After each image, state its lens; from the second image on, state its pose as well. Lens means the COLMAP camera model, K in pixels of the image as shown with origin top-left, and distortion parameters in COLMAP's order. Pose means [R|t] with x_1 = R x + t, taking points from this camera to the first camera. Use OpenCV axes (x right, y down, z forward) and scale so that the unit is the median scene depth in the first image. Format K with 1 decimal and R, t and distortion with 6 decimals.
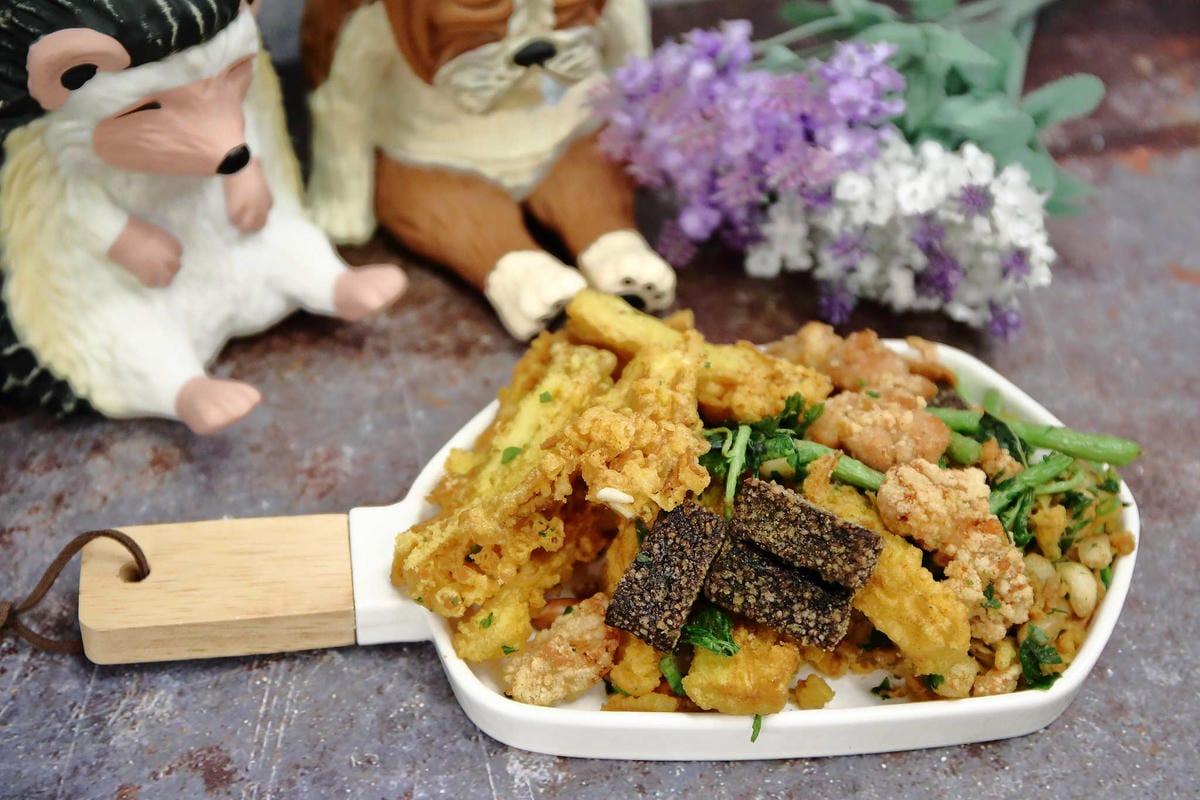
lens RADIAL K [[2113.5, 0, 600.3], [0, 2113.5, 402.0], [0, 0, 1]] dist [-0.009733, 0.000000]
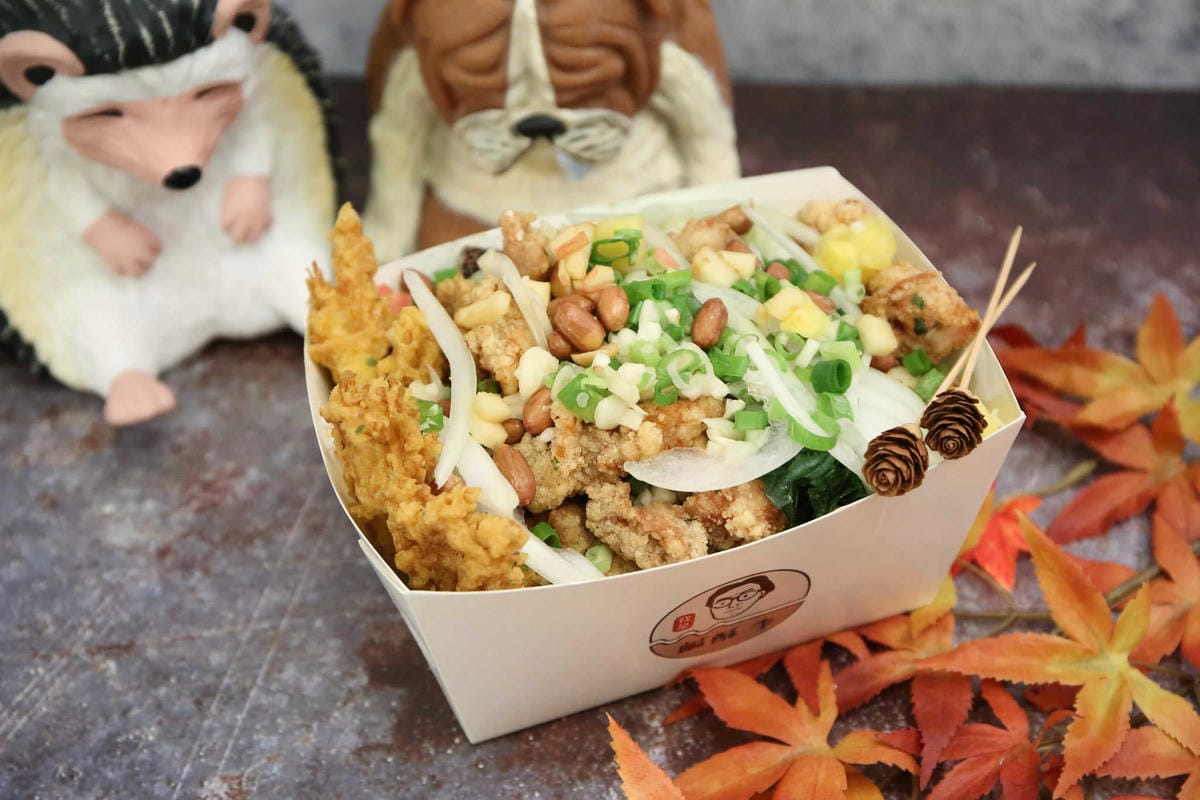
lens RADIAL K [[2113.5, 0, 599.7], [0, 2113.5, 397.8], [0, 0, 1]] dist [-0.009733, 0.000000]
pose [[0.909466, 0.238843, -0.340332, 0.380224], [-0.227905, 0.970988, 0.072405, -0.127309], [0.347751, 0.011713, 0.937514, 0.094398]]
